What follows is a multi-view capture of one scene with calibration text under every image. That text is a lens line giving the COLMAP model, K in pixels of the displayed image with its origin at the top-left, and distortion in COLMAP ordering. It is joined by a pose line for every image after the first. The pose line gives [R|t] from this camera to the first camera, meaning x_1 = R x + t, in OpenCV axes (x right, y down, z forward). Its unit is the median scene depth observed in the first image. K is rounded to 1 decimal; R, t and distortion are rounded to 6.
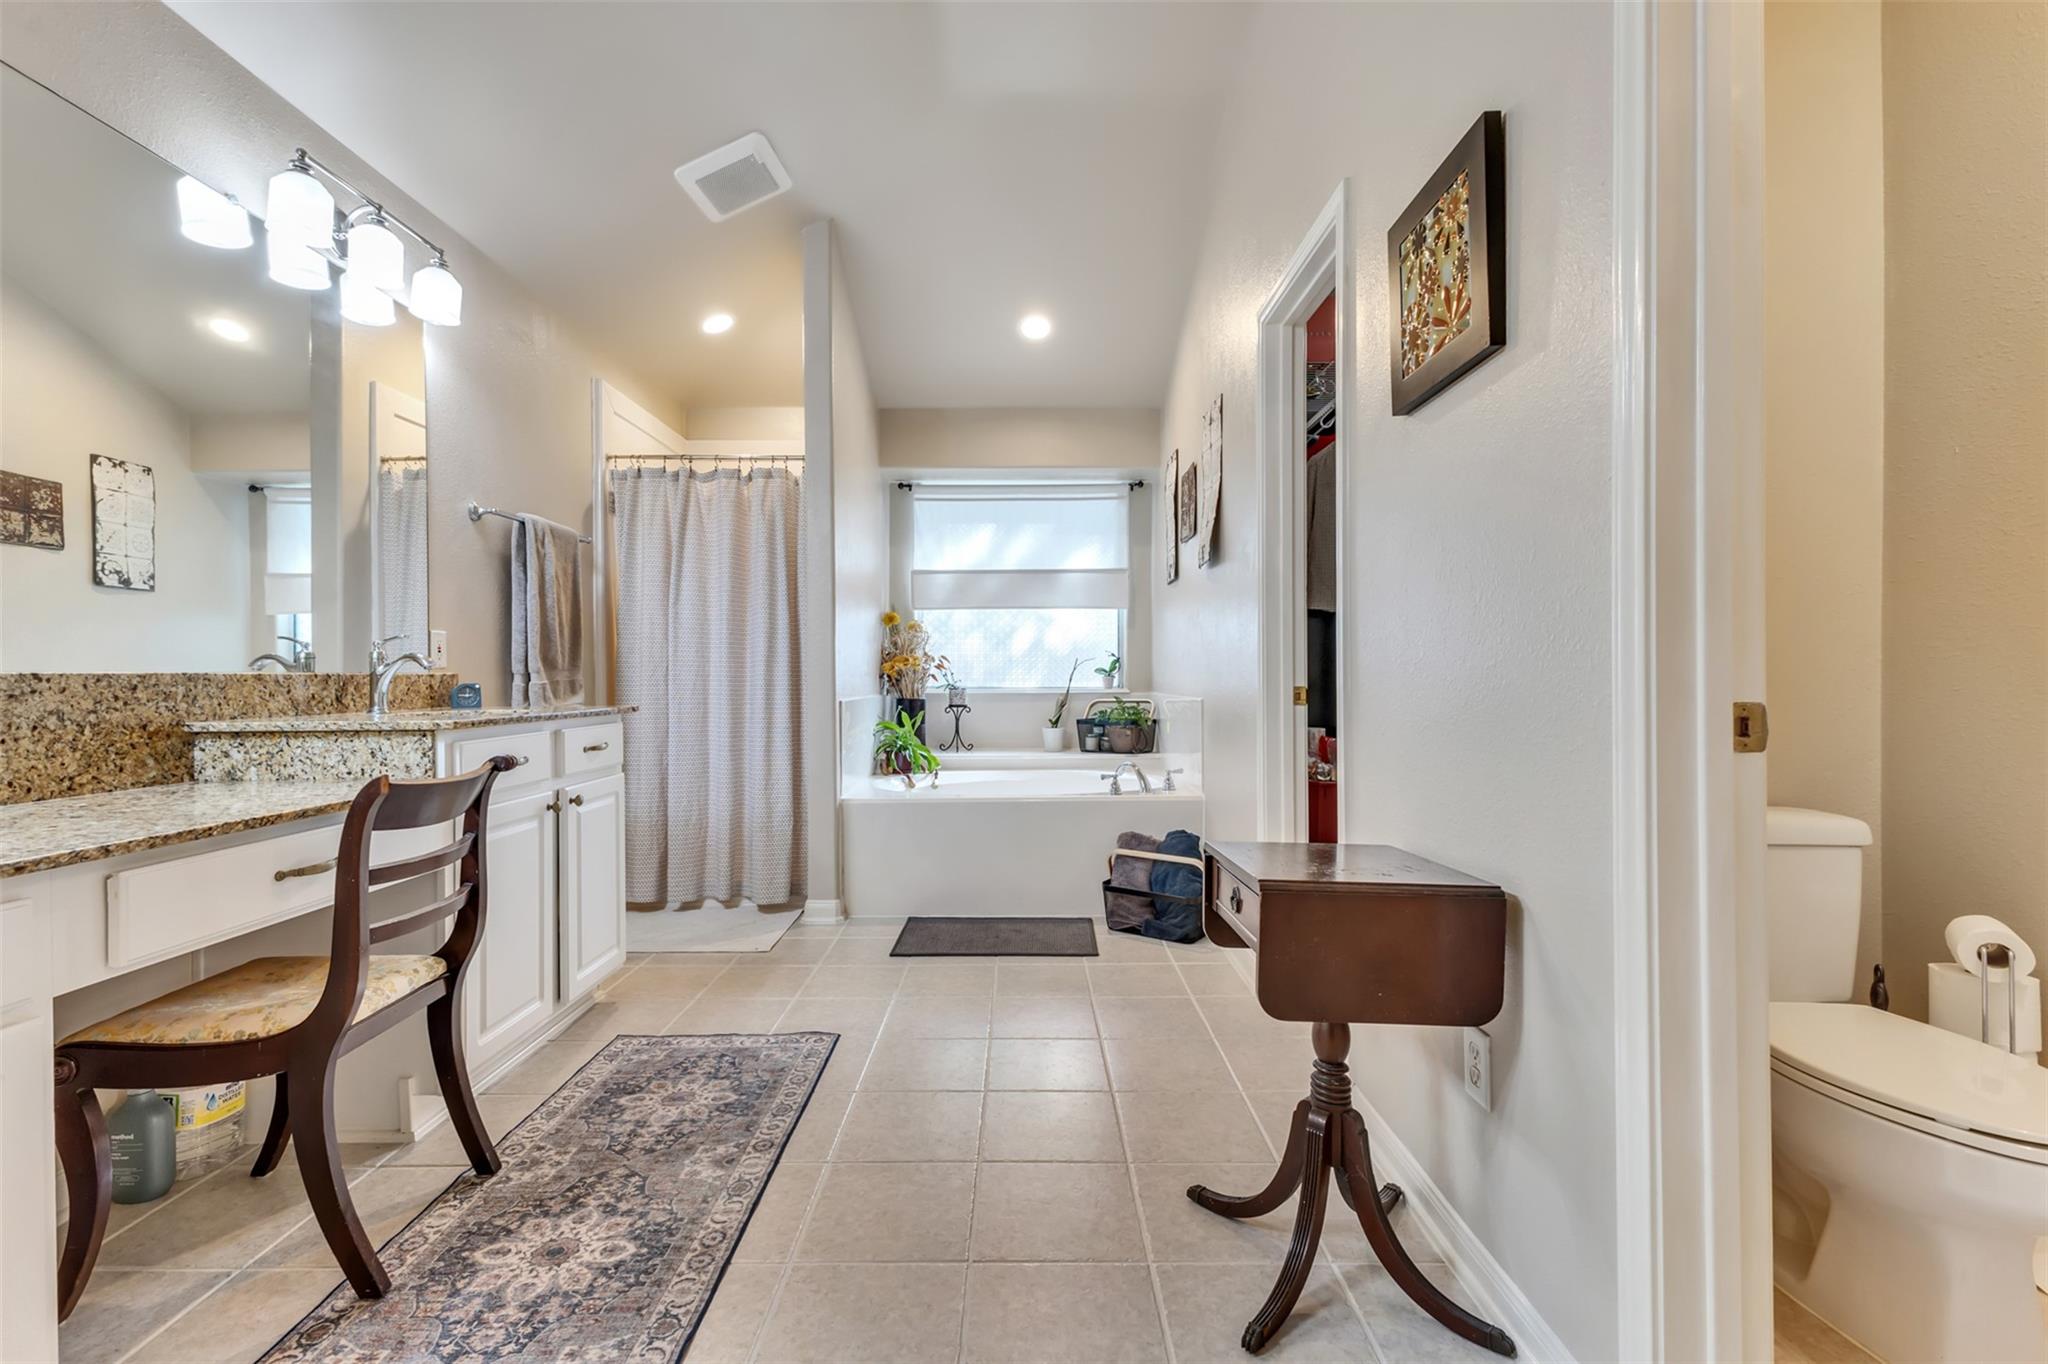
lens RADIAL K [[879.3, 0, 1025.9], [0, 879.3, 679.0], [0, 0, 1]] dist [0.009922, -0.001712]
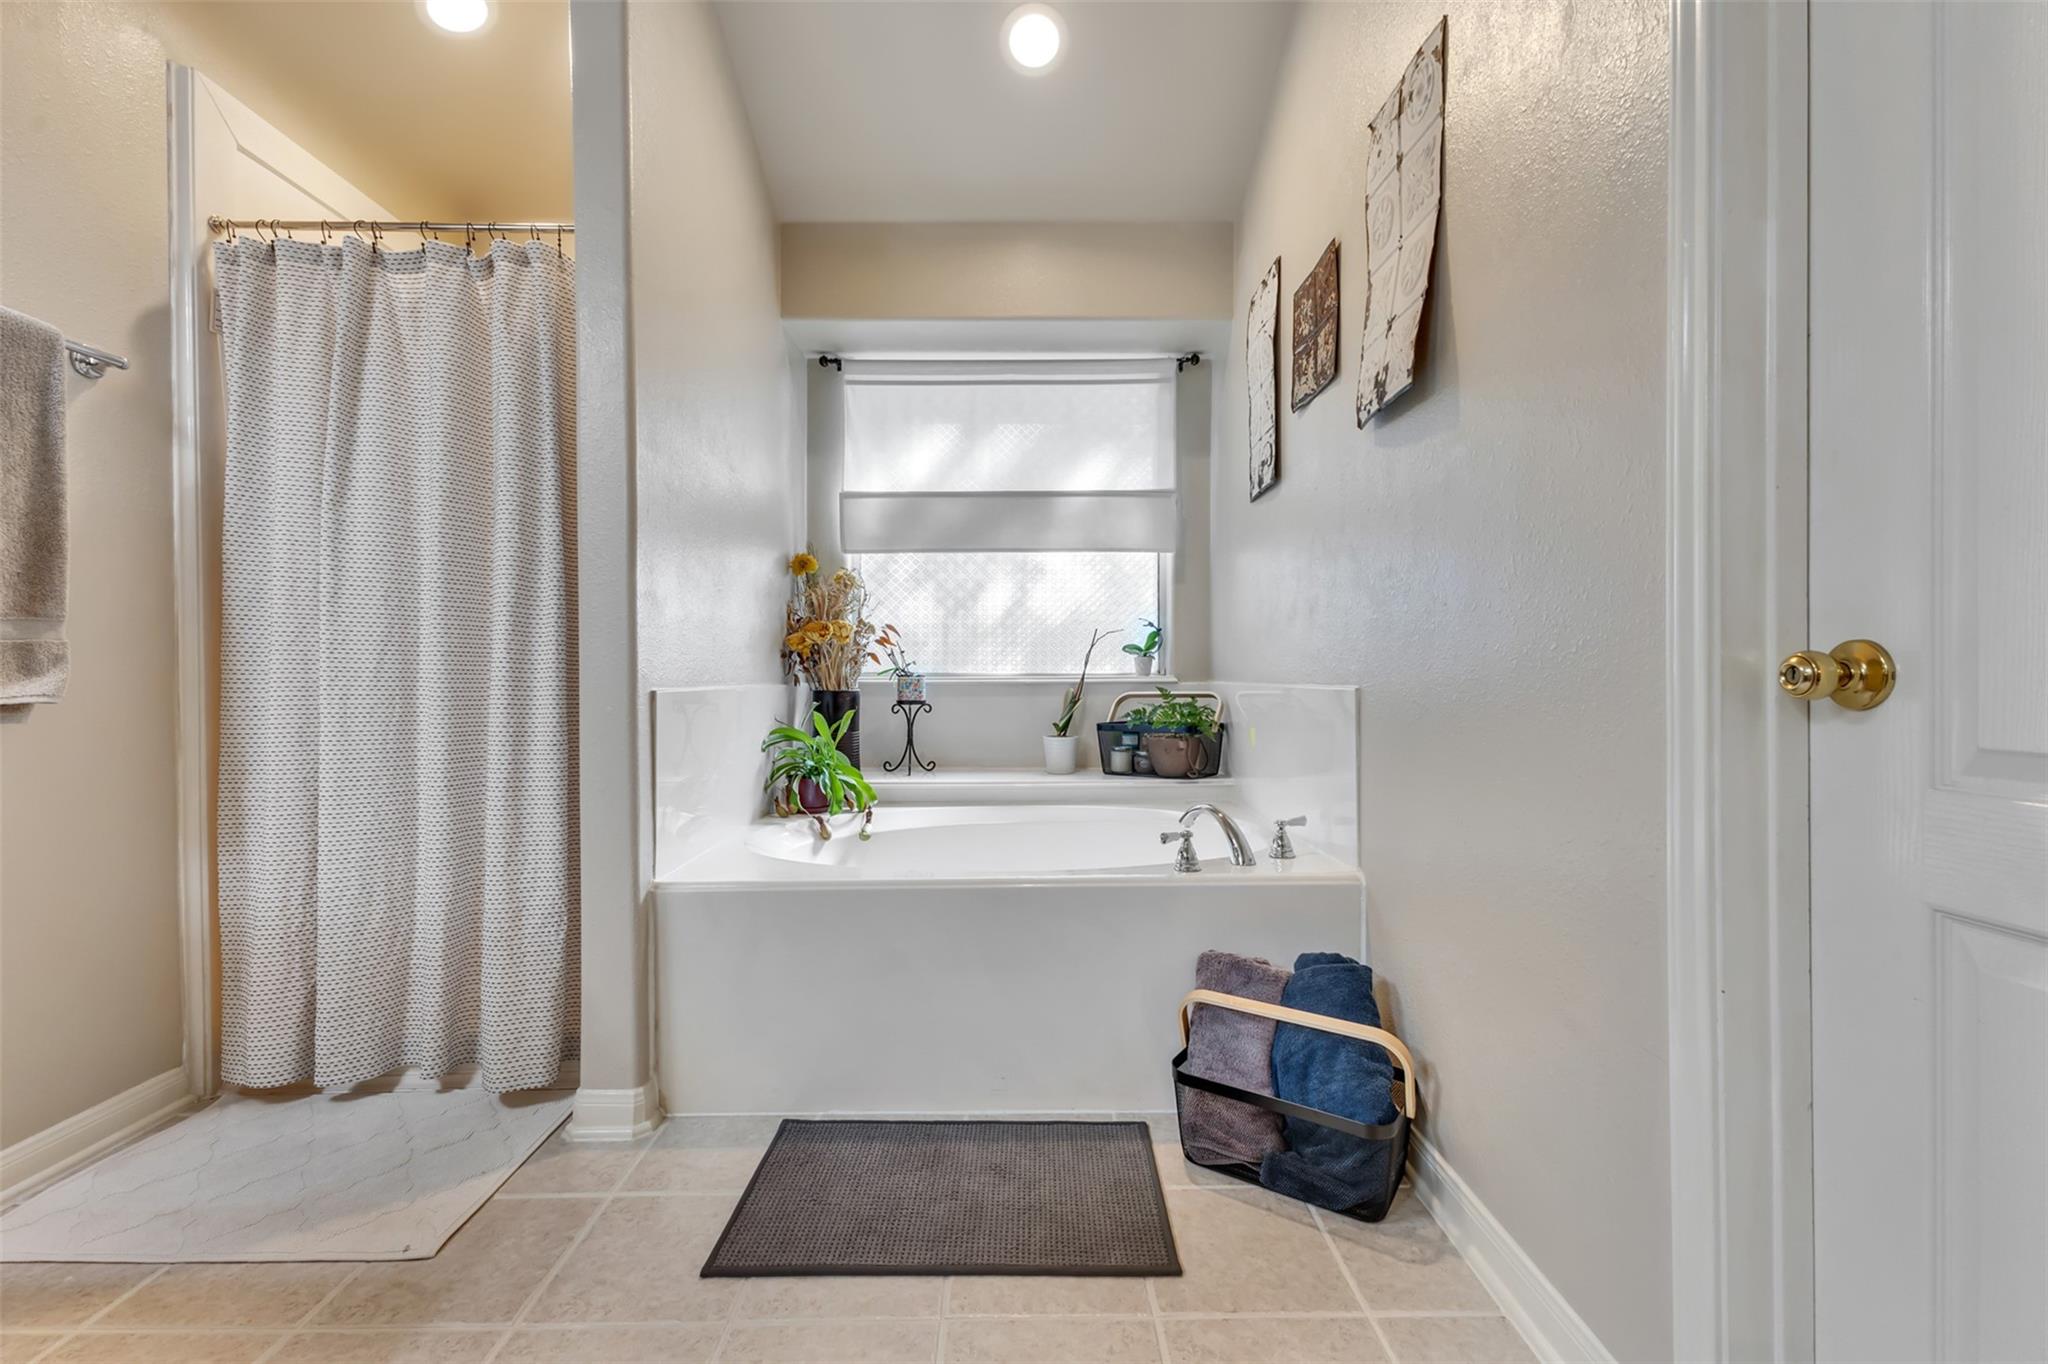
lens RADIAL K [[879.3, 0, 1019.9], [0, 879.3, 676.5], [0, 0, 1]] dist [0.009922, -0.001712]
pose [[1.000000, 0.000168, 0.000459, 0.002226], [-0.000168, 1.000000, 0.000074, 0.016237], [-0.000459, -0.000074, 1.000000, 0.492962]]
